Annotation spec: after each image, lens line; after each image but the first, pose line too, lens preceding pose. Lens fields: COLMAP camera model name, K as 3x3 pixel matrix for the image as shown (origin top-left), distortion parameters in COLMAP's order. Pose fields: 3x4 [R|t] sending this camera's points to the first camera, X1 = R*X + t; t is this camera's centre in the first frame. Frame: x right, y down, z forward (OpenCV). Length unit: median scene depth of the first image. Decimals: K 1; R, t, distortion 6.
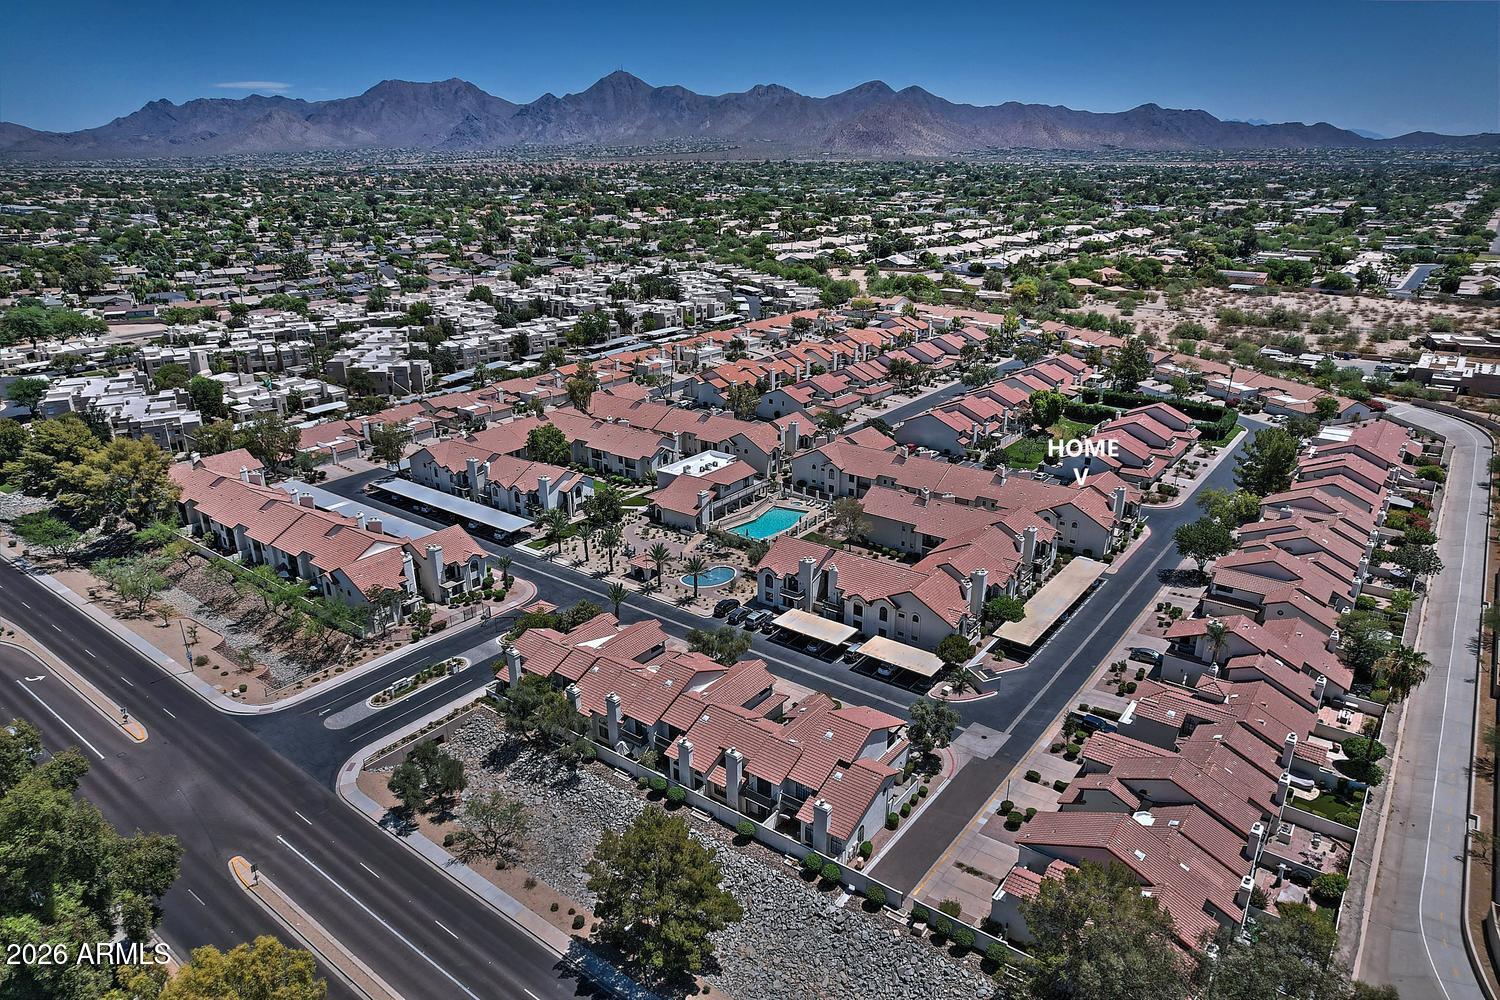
lens RADIAL K [[937.8, 0, 794.7], [0, 937.8, 461.2], [0, 0, 1]] dist [-0.060963, 0.052754]
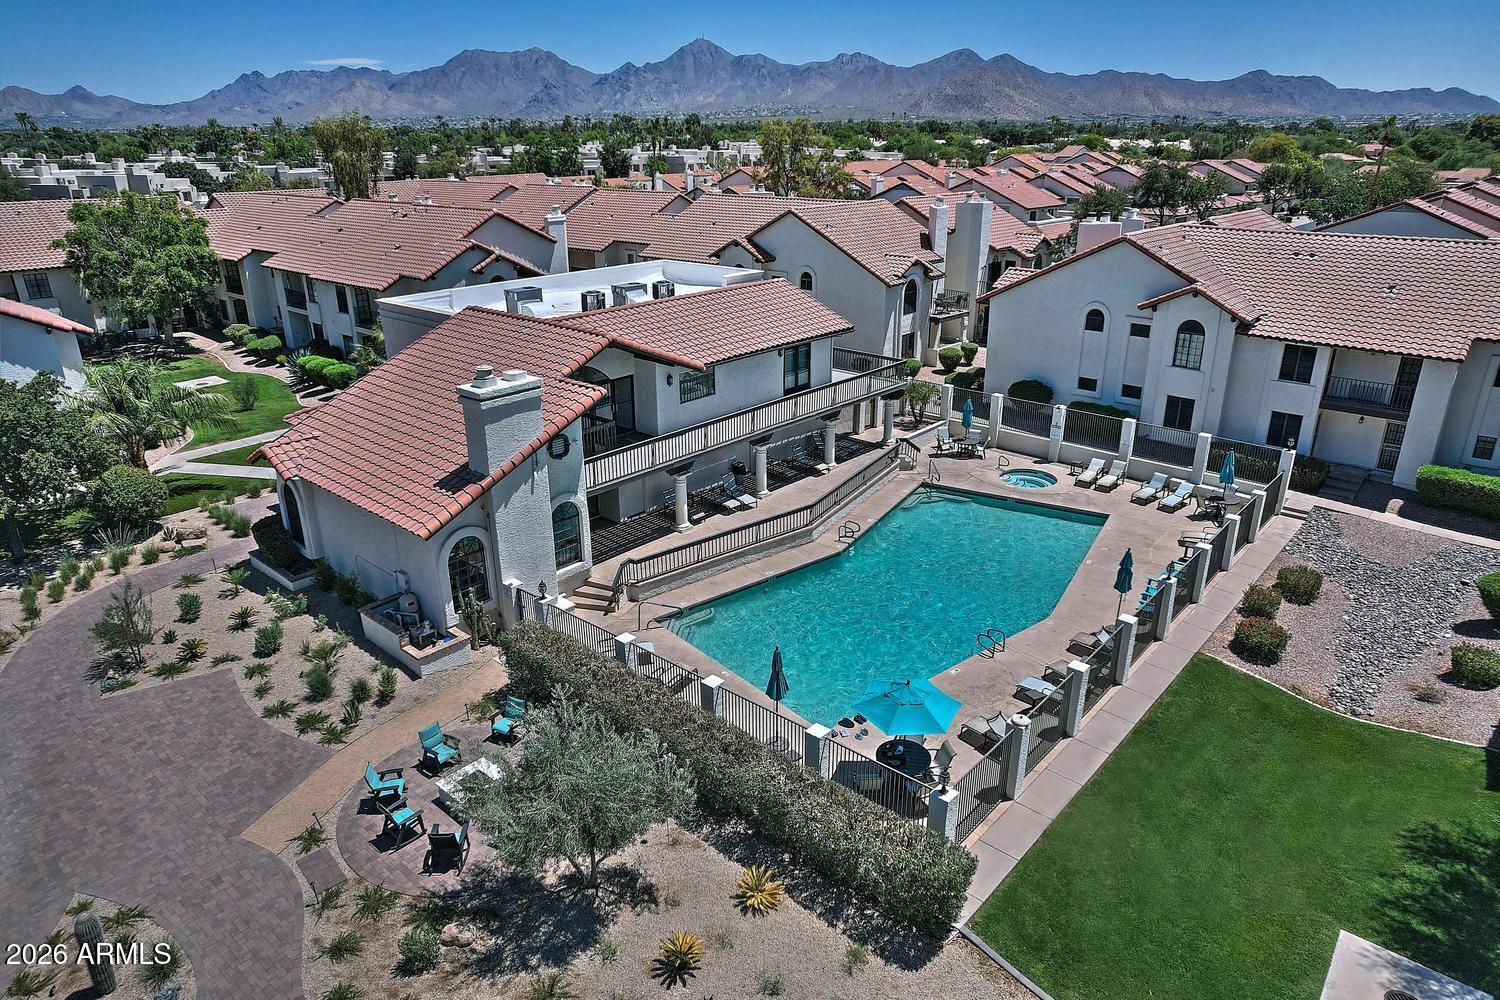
lens RADIAL K [[937.8, 0, 794.7], [0, 937.8, 461.2], [0, 0, 1]] dist [-0.060963, 0.052754]
pose [[0.996543, 0.025248, -0.079155, -0.034550], [-0.023628, 0.999493, 0.021338, 0.038403], [0.079654, -0.019394, 0.996634, 0.777396]]
